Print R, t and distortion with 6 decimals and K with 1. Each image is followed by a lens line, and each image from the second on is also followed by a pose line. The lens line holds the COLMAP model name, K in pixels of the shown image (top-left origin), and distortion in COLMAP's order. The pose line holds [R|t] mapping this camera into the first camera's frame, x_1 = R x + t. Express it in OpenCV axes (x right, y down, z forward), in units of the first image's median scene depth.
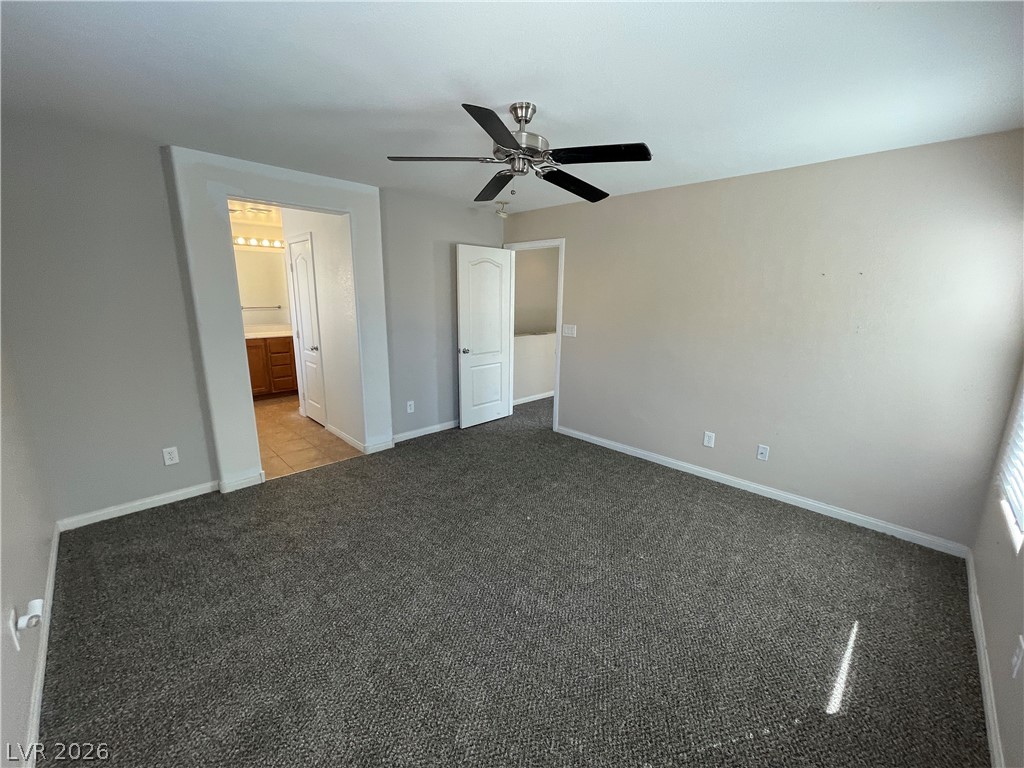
lens RADIAL K [[413.1, 0, 513.2], [0, 413.1, 384.8], [0, 0, 1]] dist [-0.004796, 0.001003]
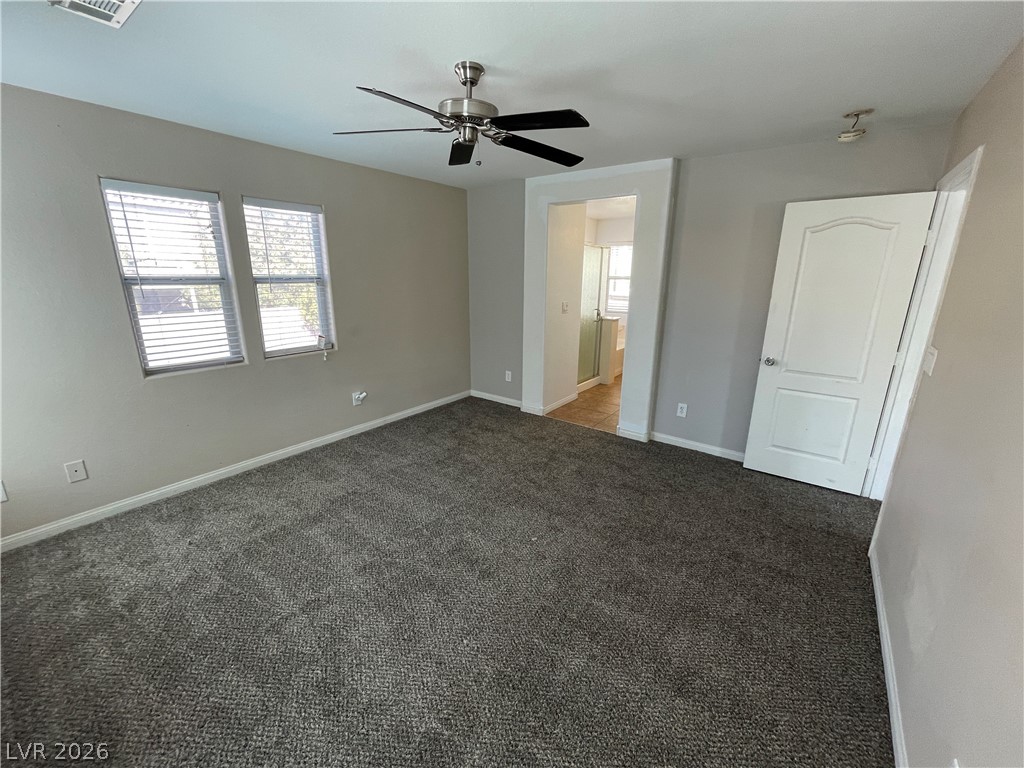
lens RADIAL K [[413.1, 0, 513.2], [0, 413.1, 384.8], [0, 0, 1]] dist [-0.004796, 0.001003]
pose [[0.145044, 0.250296, -0.957243, 0.553846], [-0.223289, 0.950796, 0.214777, -0.111558], [0.963900, 0.182590, 0.193796, 0.529756]]
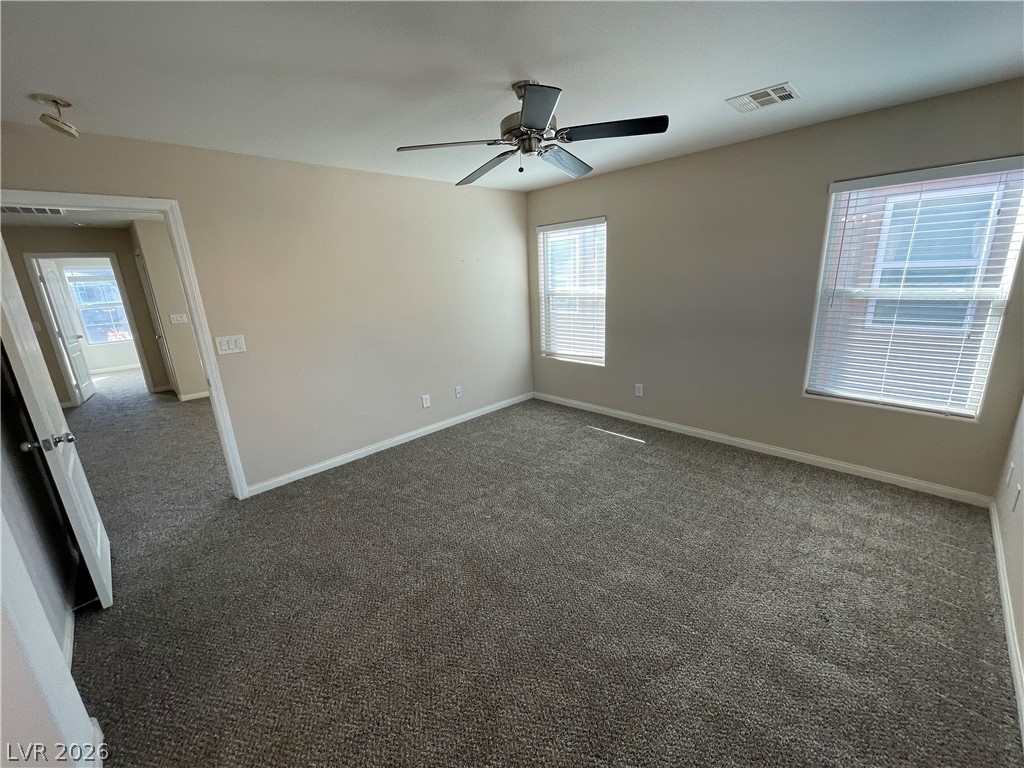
lens RADIAL K [[413.1, 0, 513.2], [0, 413.1, 384.8], [0, 0, 1]] dist [-0.004796, 0.001003]
pose [[0.008899, -0.279709, 0.960044, -0.563585], [0.262170, 0.927150, 0.267695, -0.141268], [-0.964981, 0.249312, 0.081582, 0.568893]]
